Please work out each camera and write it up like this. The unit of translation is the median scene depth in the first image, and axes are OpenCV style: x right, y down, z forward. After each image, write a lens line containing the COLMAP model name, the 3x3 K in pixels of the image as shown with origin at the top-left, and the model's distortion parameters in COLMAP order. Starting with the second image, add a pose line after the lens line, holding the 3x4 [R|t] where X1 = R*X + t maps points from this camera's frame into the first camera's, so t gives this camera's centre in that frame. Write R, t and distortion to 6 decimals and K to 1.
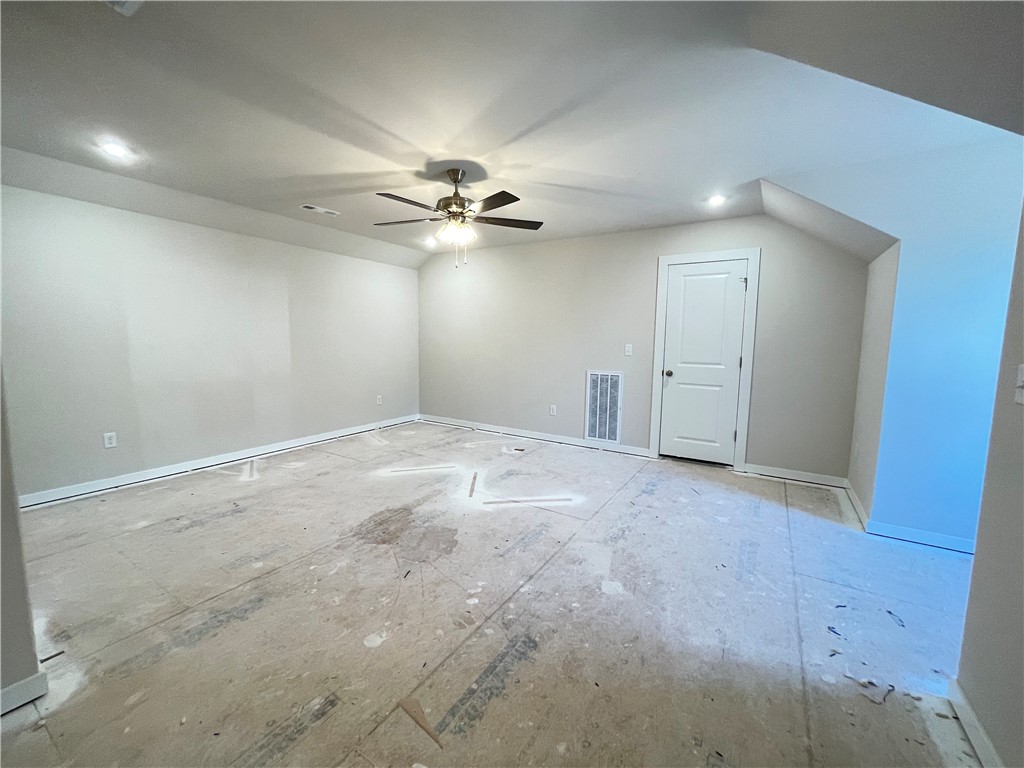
lens RADIAL K [[411.3, 0, 516.3], [0, 411.3, 379.3], [0, 0, 1]] dist [-0.003121, -0.000198]
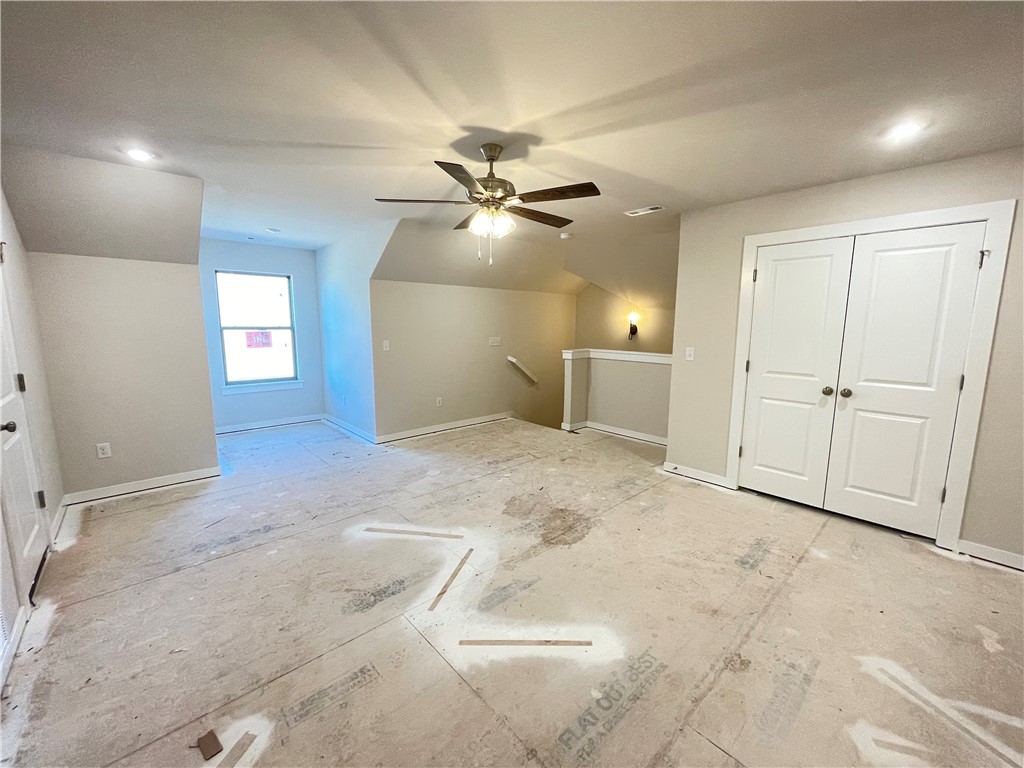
lens RADIAL K [[411.3, 0, 512.4], [0, 411.3, 387.3], [0, 0, 1]] dist [-0.003121, -0.000198]
pose [[-0.960335, -0.062896, 0.271665, -0.461894], [0.008694, 0.967004, 0.254614, -0.264711], [-0.278715, 0.246876, -0.928100, 1.973282]]
